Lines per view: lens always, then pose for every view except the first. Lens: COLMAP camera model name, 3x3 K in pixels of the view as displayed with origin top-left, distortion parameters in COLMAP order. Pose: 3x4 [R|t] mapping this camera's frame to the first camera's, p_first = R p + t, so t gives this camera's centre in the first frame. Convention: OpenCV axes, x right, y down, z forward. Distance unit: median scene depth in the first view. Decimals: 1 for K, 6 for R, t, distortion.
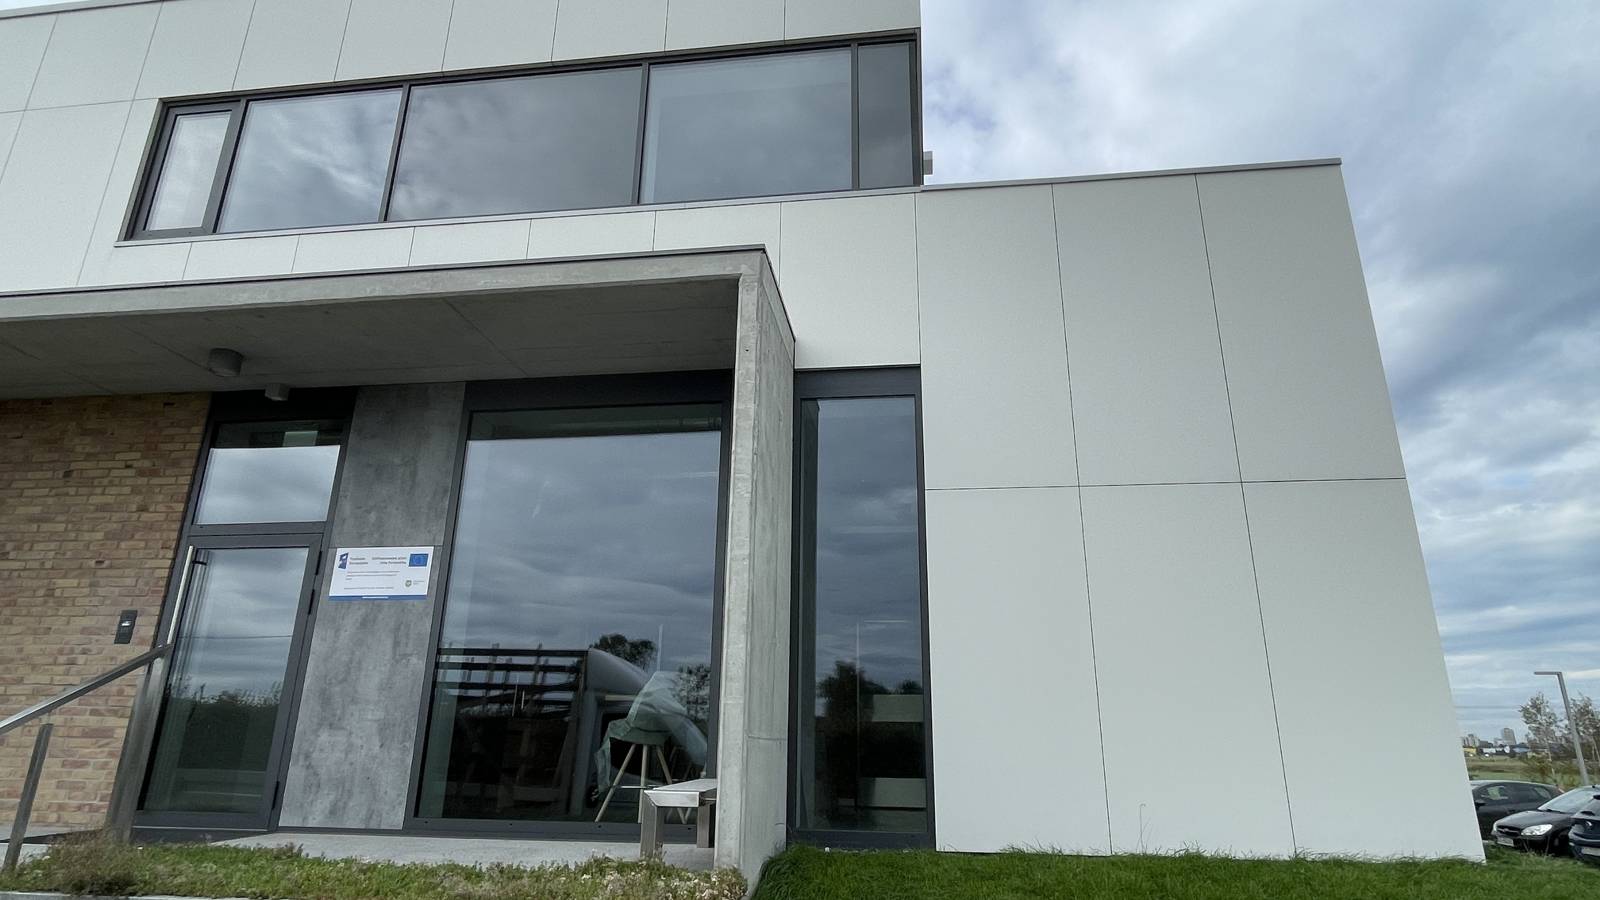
lens RADIAL K [[936.3, 0, 810.8], [0, 936.3, 445.1], [0, 0, 1]] dist [-0.013281, 0.005686]
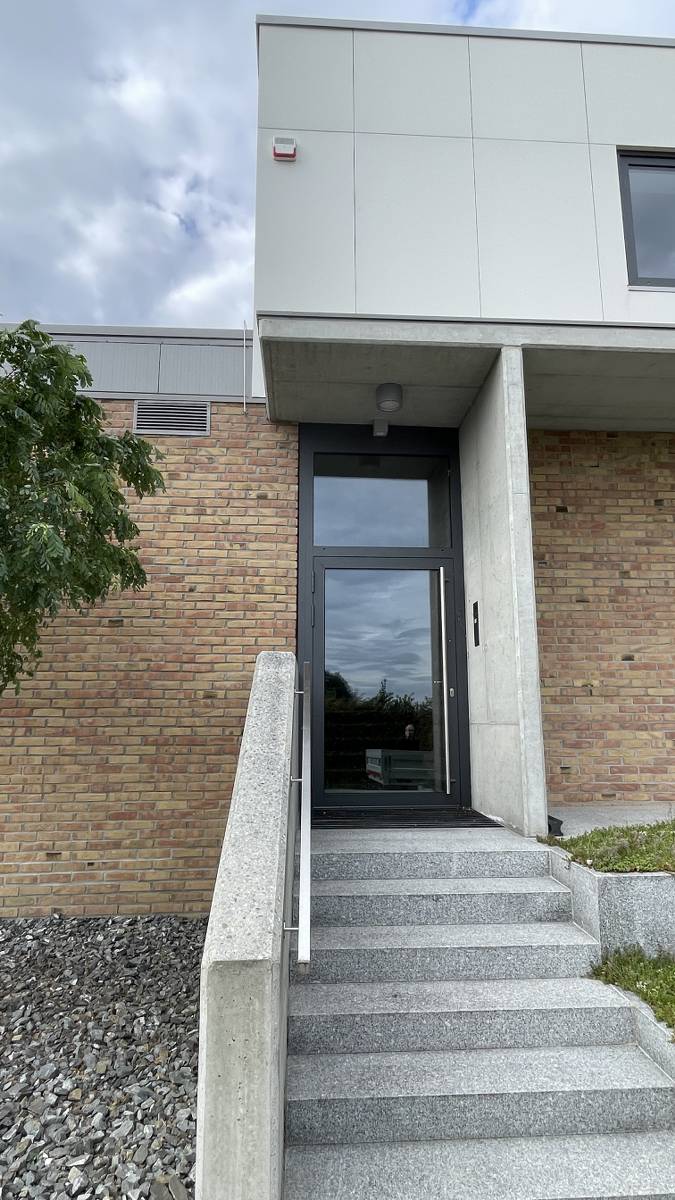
lens RADIAL K [[702.2, 0, 336.5], [0, 702.2, 590.4], [0, 0, 1]] dist [-0.013281, 0.005686]
pose [[0.982821, 0.016293, 0.183841, -1.407690], [-0.045335, 0.986890, 0.154897, 0.023505], [-0.178907, -0.160570, 0.970675, 0.245832]]
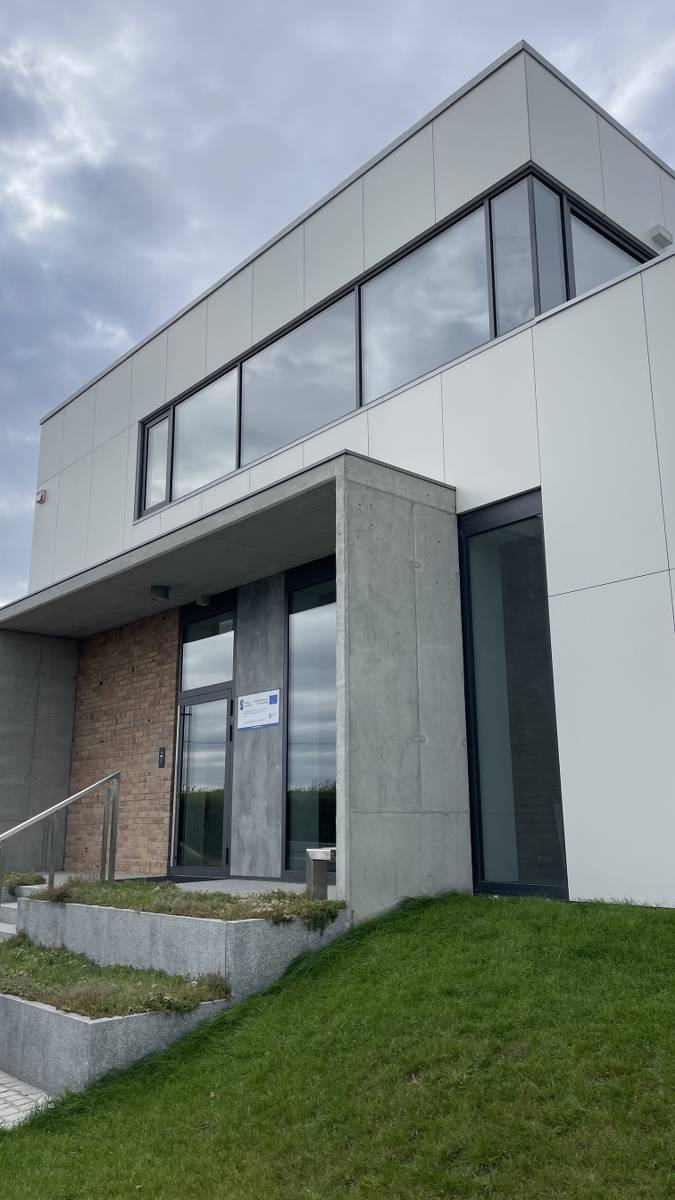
lens RADIAL K [[922.8, 0, 337.7], [0, 922.8, 601.7], [0, 0, 1]] dist [0.094204, -0.118774]
pose [[0.750855, -0.174412, -0.637022, 0.591717], [0.225284, 0.974292, -0.001213, -0.003042], [0.620858, -0.142600, 0.770844, -0.041093]]
